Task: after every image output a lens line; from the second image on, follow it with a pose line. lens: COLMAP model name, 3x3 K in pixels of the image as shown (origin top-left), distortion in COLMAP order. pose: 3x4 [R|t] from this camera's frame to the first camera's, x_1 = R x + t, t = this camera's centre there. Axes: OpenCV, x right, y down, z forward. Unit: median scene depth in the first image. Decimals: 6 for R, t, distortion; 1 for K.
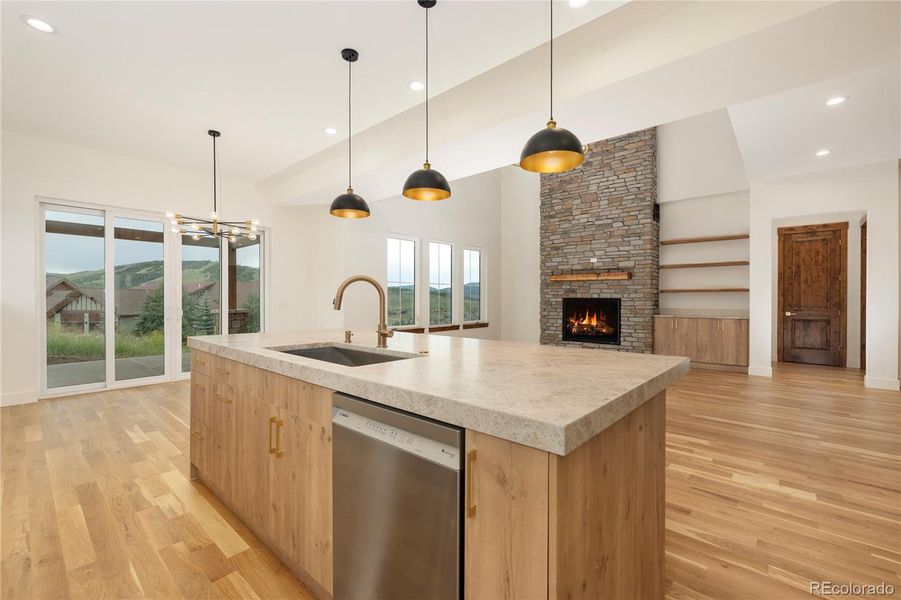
lens RADIAL K [[374.2, 0, 440.0], [0, 374.2, 299.7], [0, 0, 1]] dist [0.000408, 0.000257]
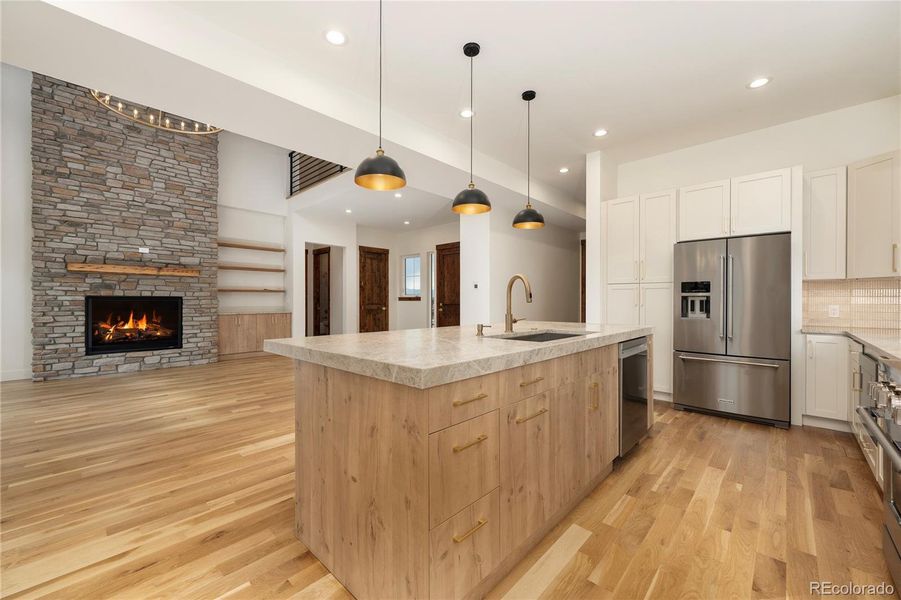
lens RADIAL K [[357.5, 0, 450.5], [0, 357.5, 300.0], [0, 0, 1]] dist [-0.000207, 0.000217]
pose [[0.027211, -0.001163, 0.999629, -0.366977], [0.002605, 0.999996, 0.001092, 0.004858], [-0.999626, 0.002574, 0.027214, 0.315304]]
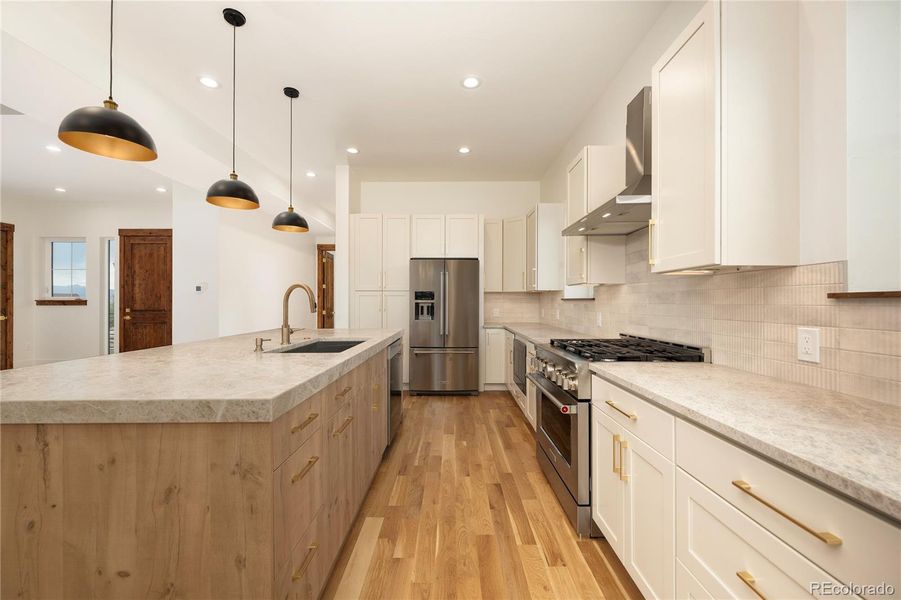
lens RADIAL K [[357.5, 0, 450.5], [0, 357.5, 300.0], [0, 0, 1]] dist [-0.000207, 0.000217]
pose [[-0.661637, 0.002353, 0.749821, -0.361036], [0.000701, 0.999997, -0.002520, -0.002131], [-0.749824, -0.001142, -0.661636, 0.367132]]
